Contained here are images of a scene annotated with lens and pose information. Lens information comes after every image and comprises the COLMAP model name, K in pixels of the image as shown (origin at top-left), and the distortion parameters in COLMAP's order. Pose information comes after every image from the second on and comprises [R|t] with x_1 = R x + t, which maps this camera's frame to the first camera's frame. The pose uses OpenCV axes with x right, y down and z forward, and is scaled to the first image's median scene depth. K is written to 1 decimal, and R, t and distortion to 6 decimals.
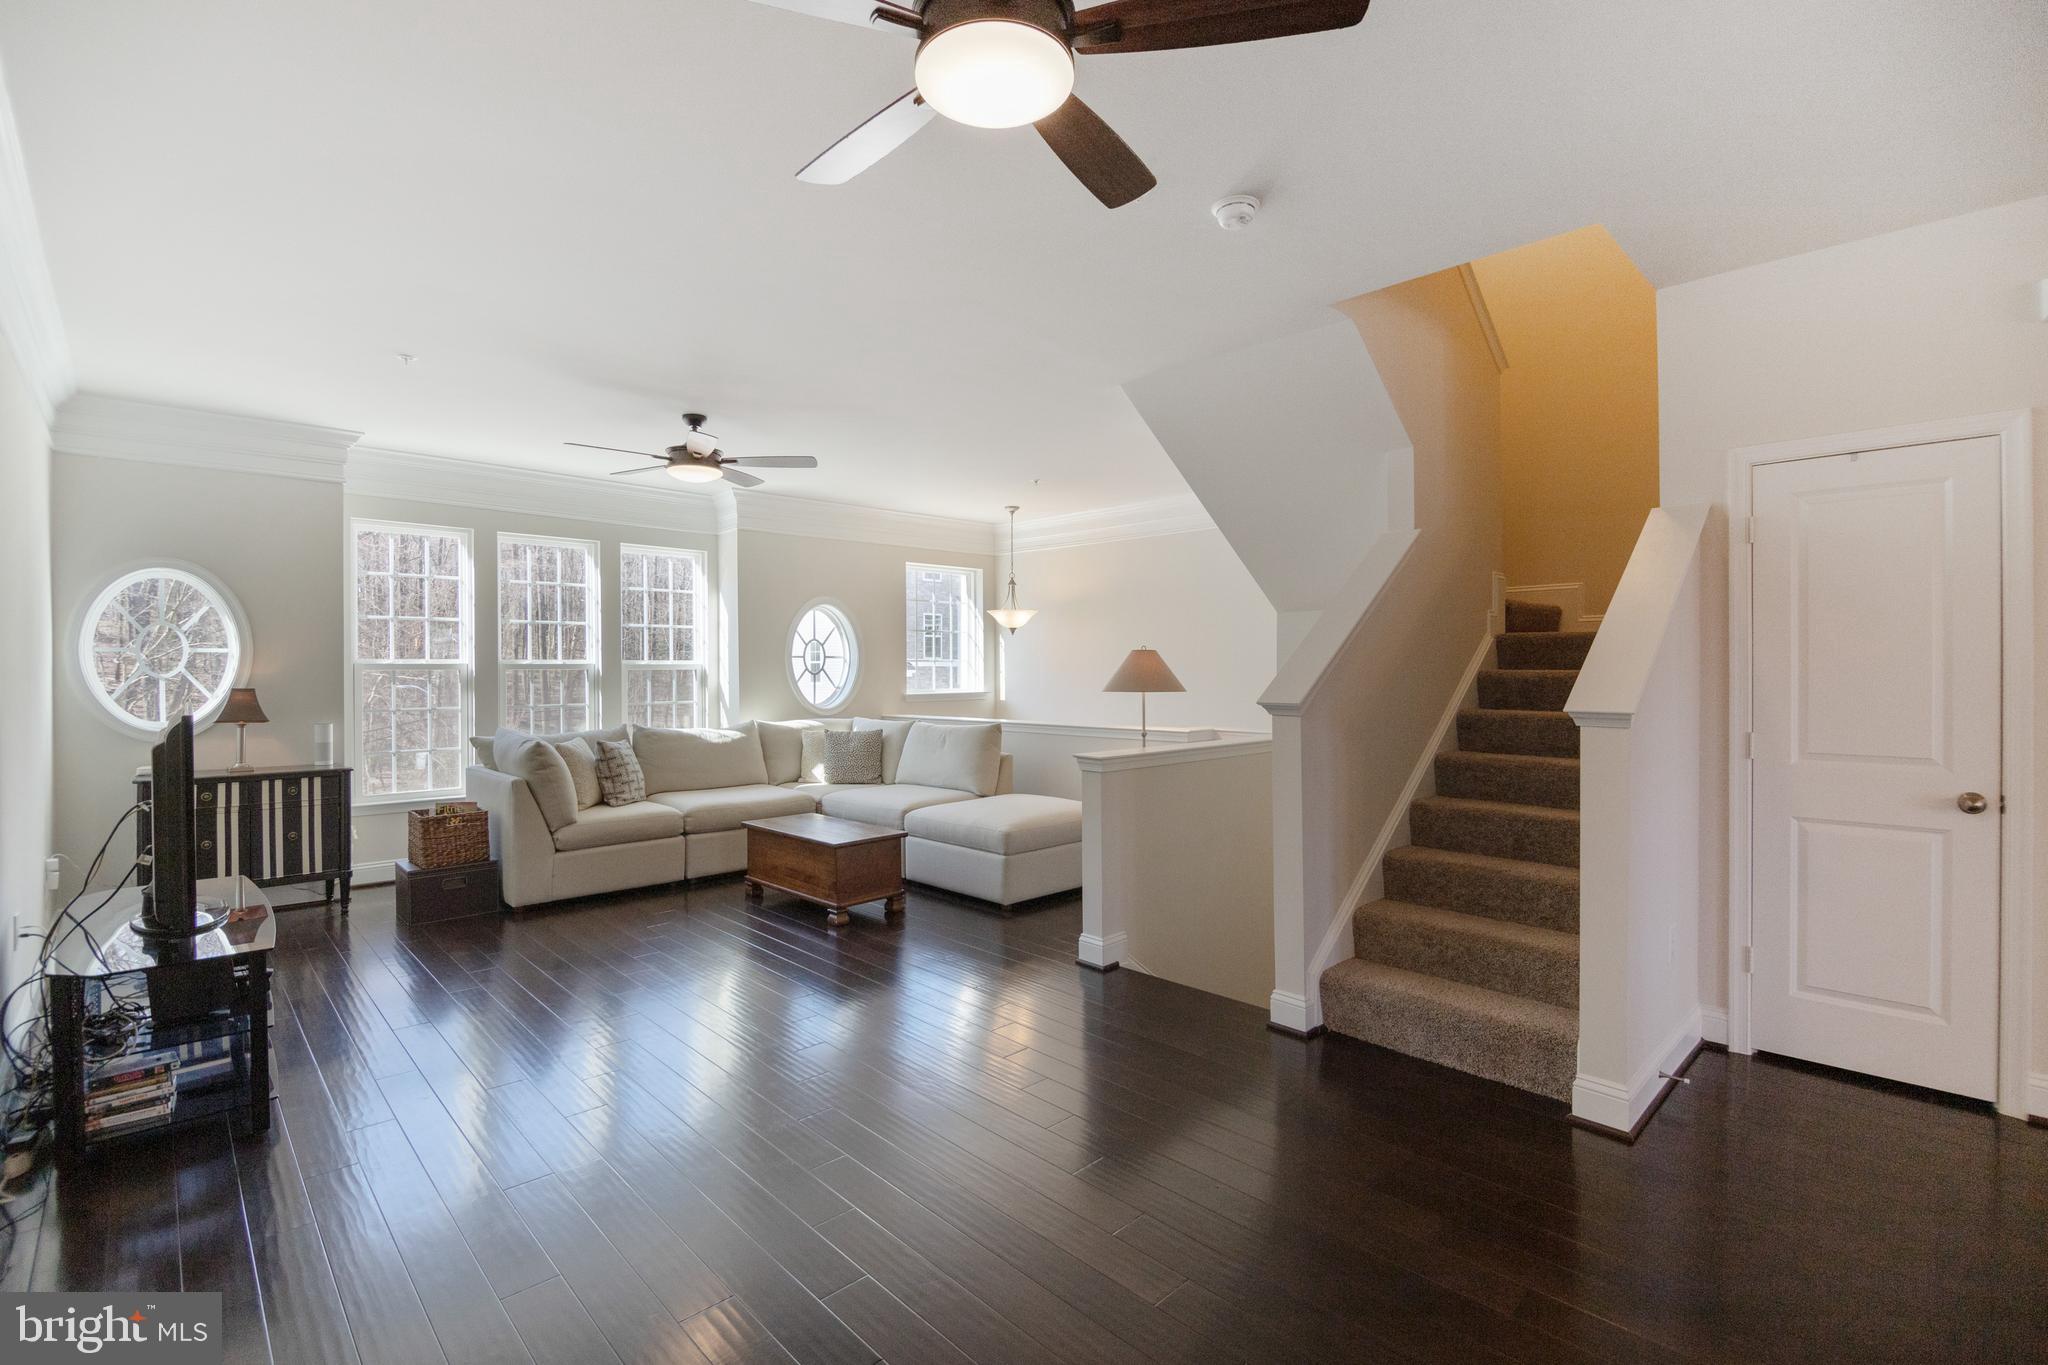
lens RADIAL K [[922.3, 0, 991.5], [0, 922.3, 667.4], [0, 0, 1]] dist [-0.015376, -0.000466]
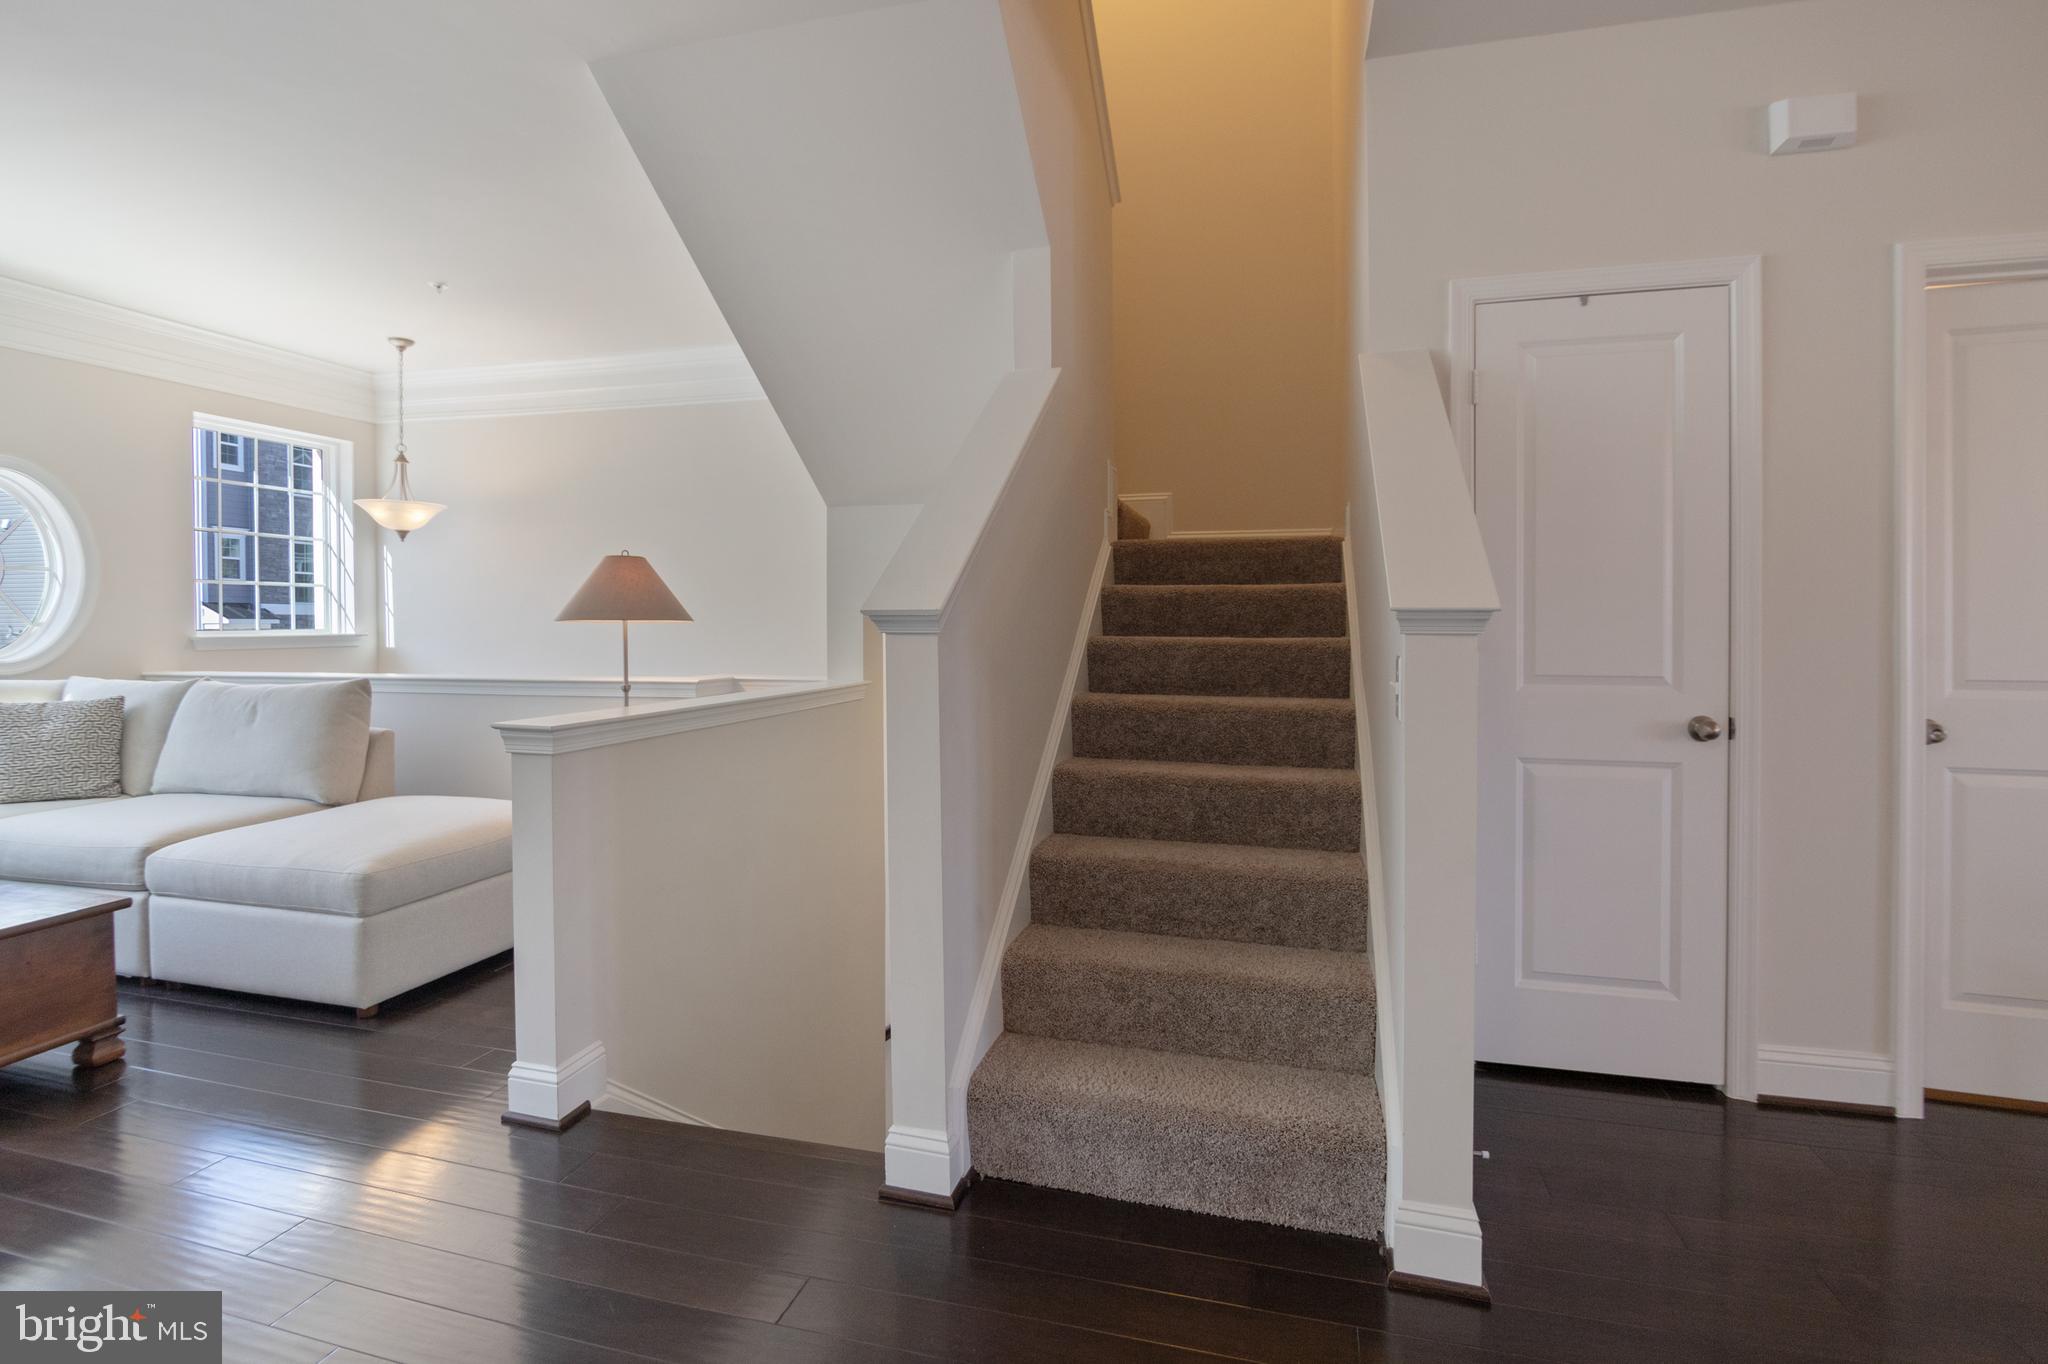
lens RADIAL K [[1047.6, 0, 1023.7], [0, 1047.6, 628.6], [0, 0, 1]] dist [-0.009444, -0.001177]
pose [[0.857740, -0.003652, 0.514070, 0.030772], [-0.002042, 0.999943, 0.010511, 0.024706], [-0.514079, -0.010066, 0.857684, 0.248831]]
